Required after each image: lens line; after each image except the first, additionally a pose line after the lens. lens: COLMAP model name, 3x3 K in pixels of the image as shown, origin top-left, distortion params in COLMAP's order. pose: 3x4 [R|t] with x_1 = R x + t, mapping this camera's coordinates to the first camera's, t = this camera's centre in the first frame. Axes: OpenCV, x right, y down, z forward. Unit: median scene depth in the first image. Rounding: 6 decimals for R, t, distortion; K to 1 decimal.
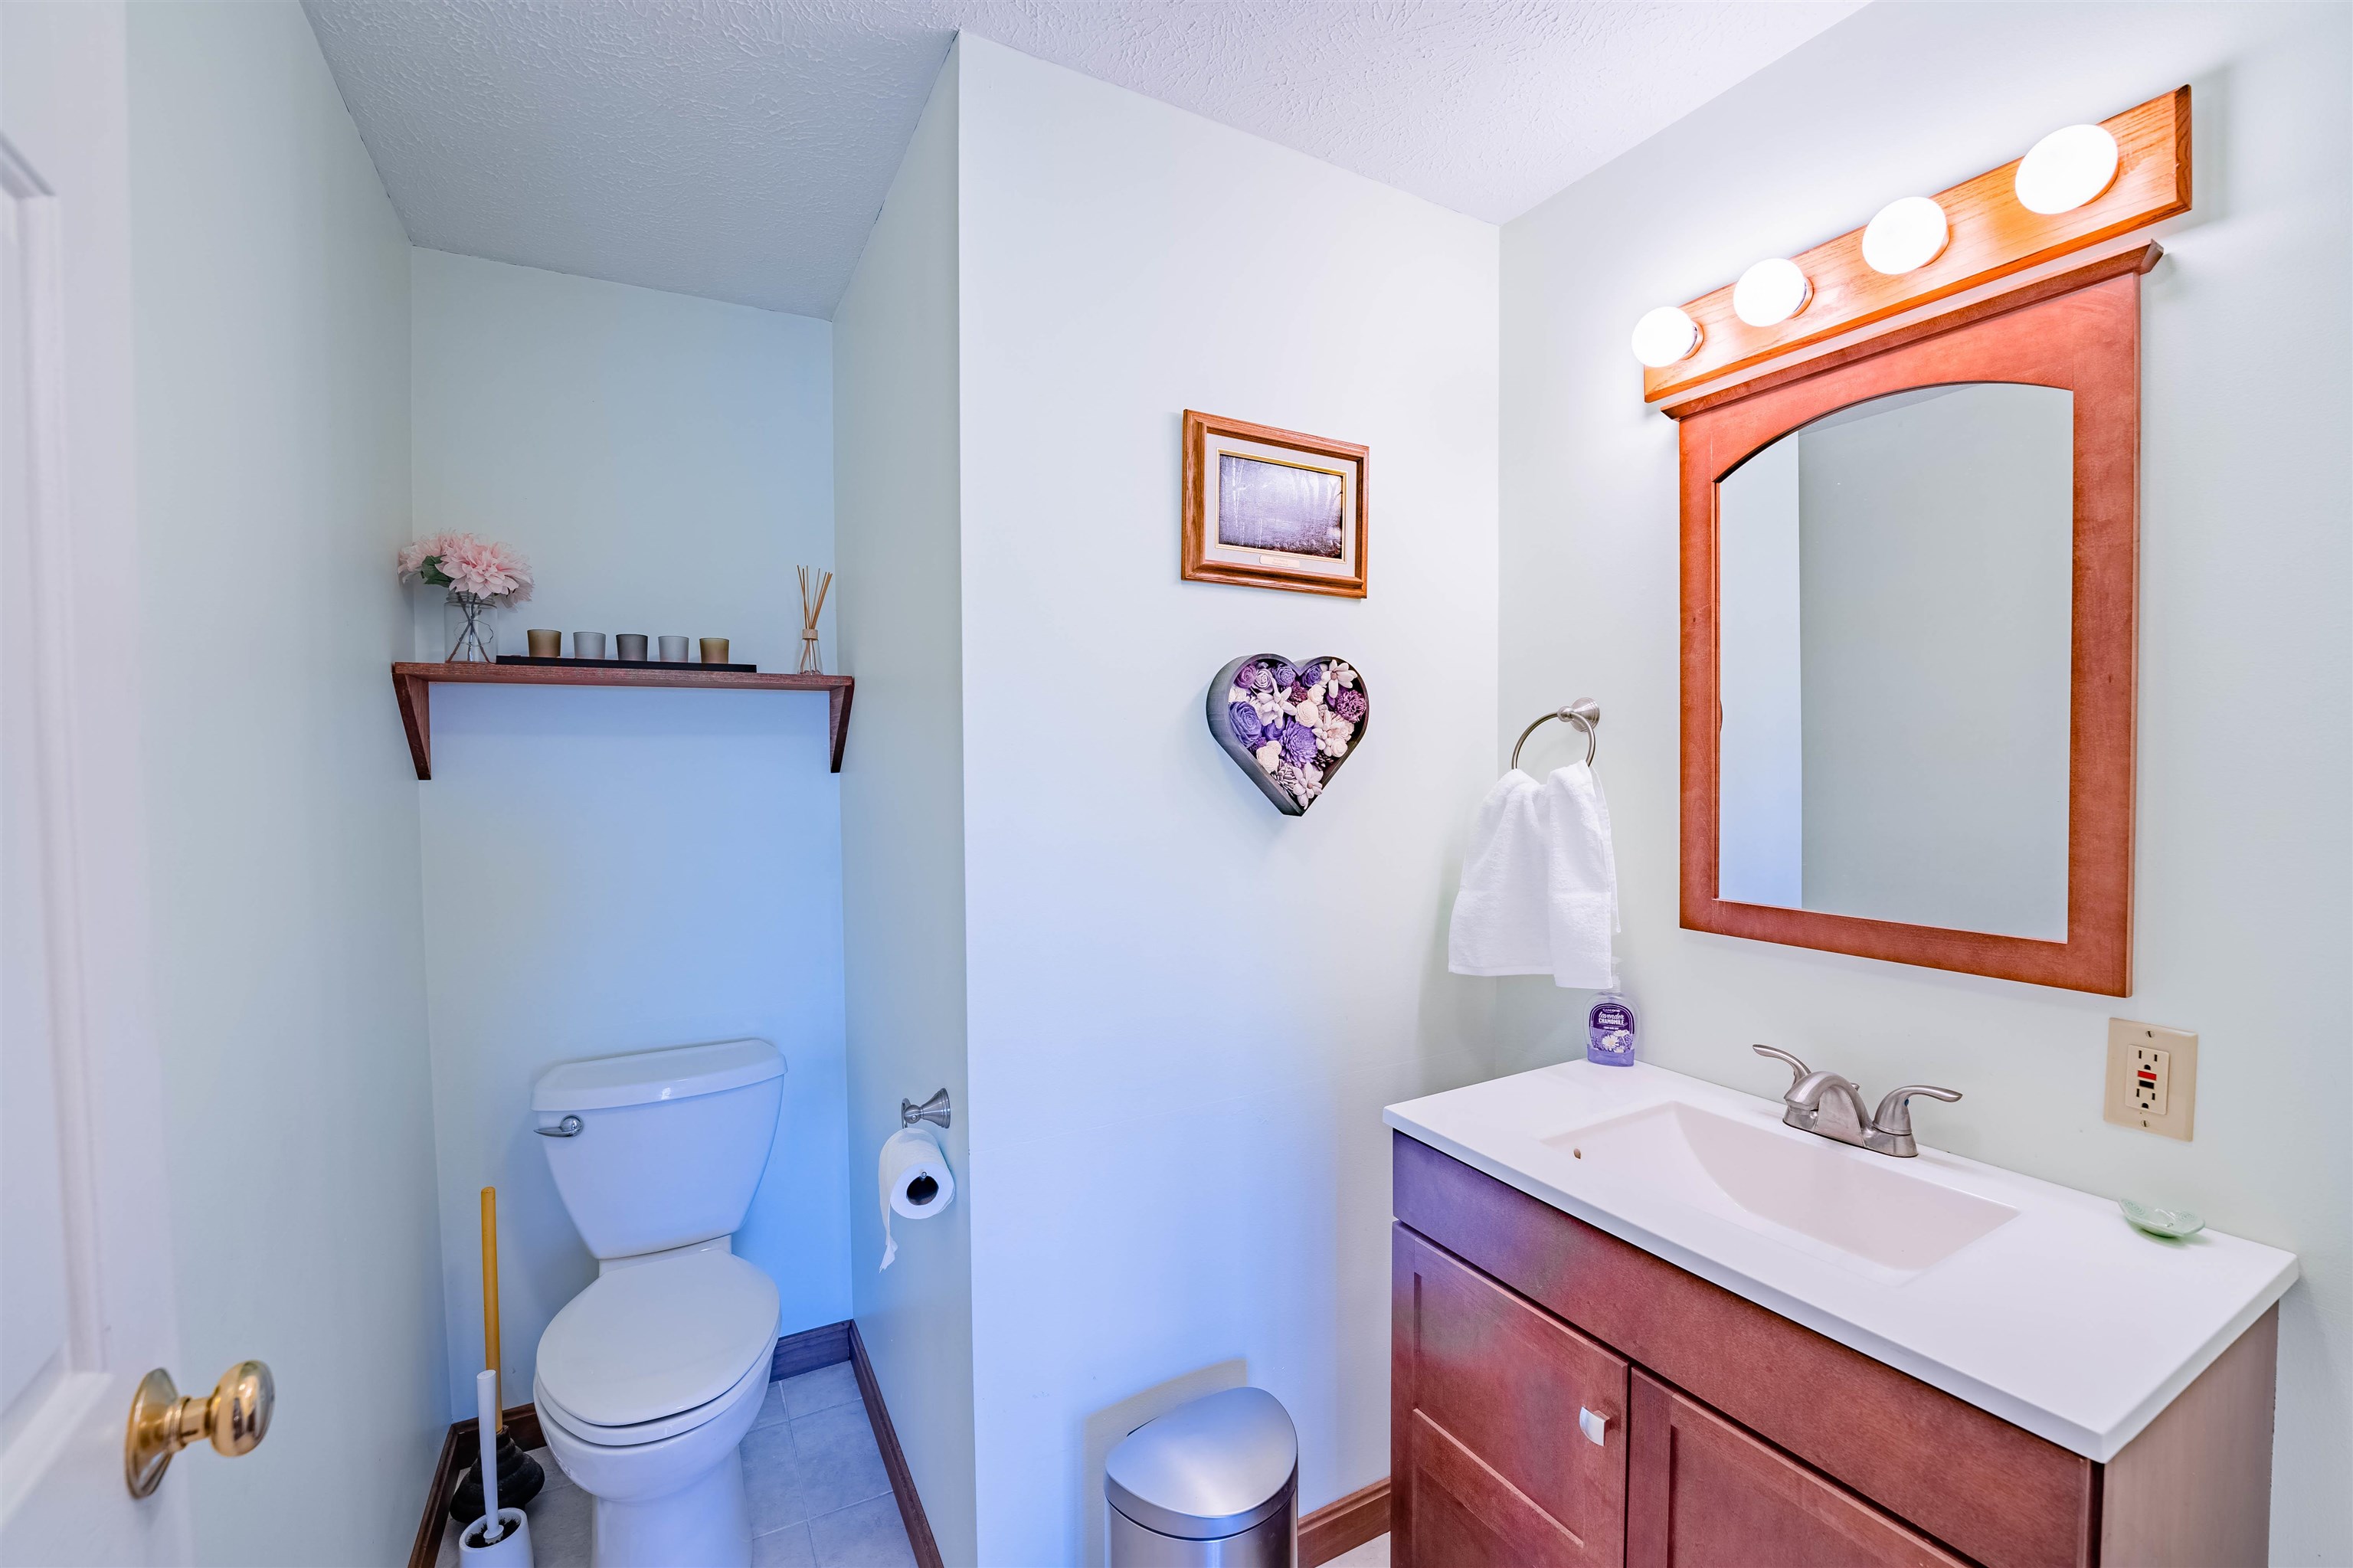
lens RADIAL K [[960.0, 0, 1165.0], [0, 960.0, 775.4], [0, 0, 1]] dist [-0.026556, 0.001902]
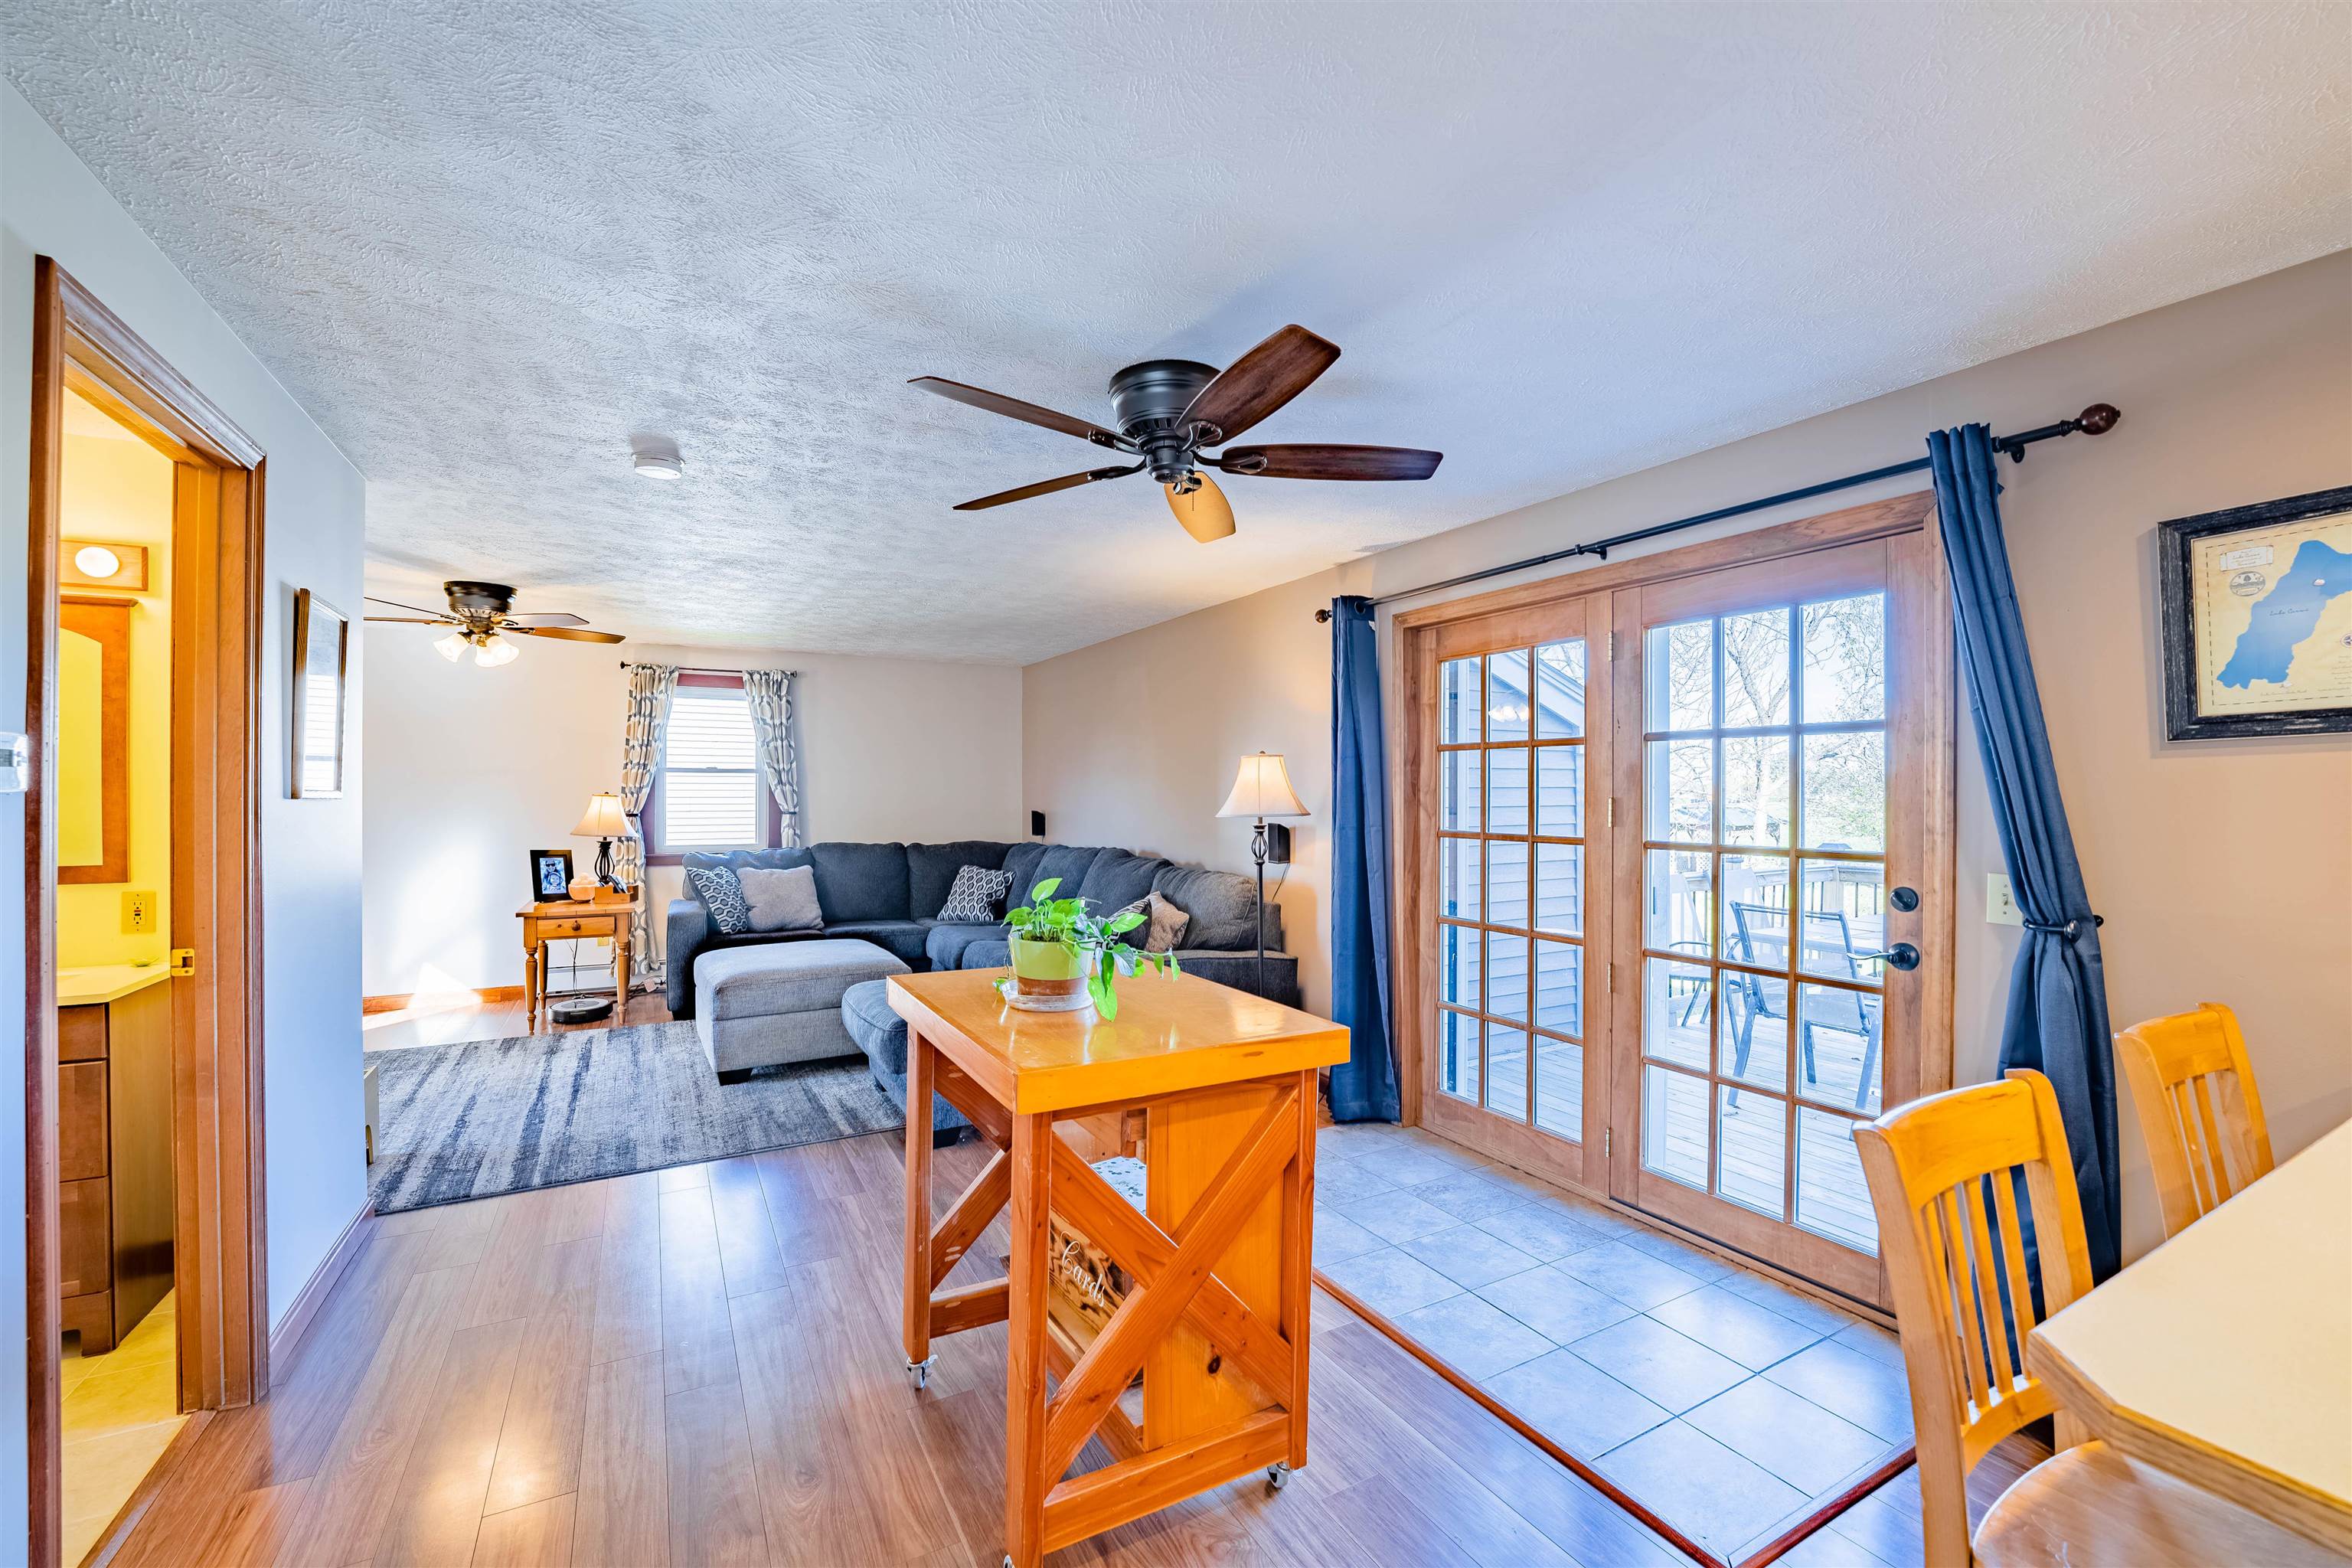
lens RADIAL K [[959.5, 0, 1163.1], [0, 959.5, 804.7], [0, 0, 1]] dist [-0.026556, 0.001902]
pose [[0.001779, -0.011511, 0.999932, -1.556839], [0.011845, 0.999864, 0.011489, 0.025473], [-0.999928, 0.011824, 0.001915, -1.892275]]
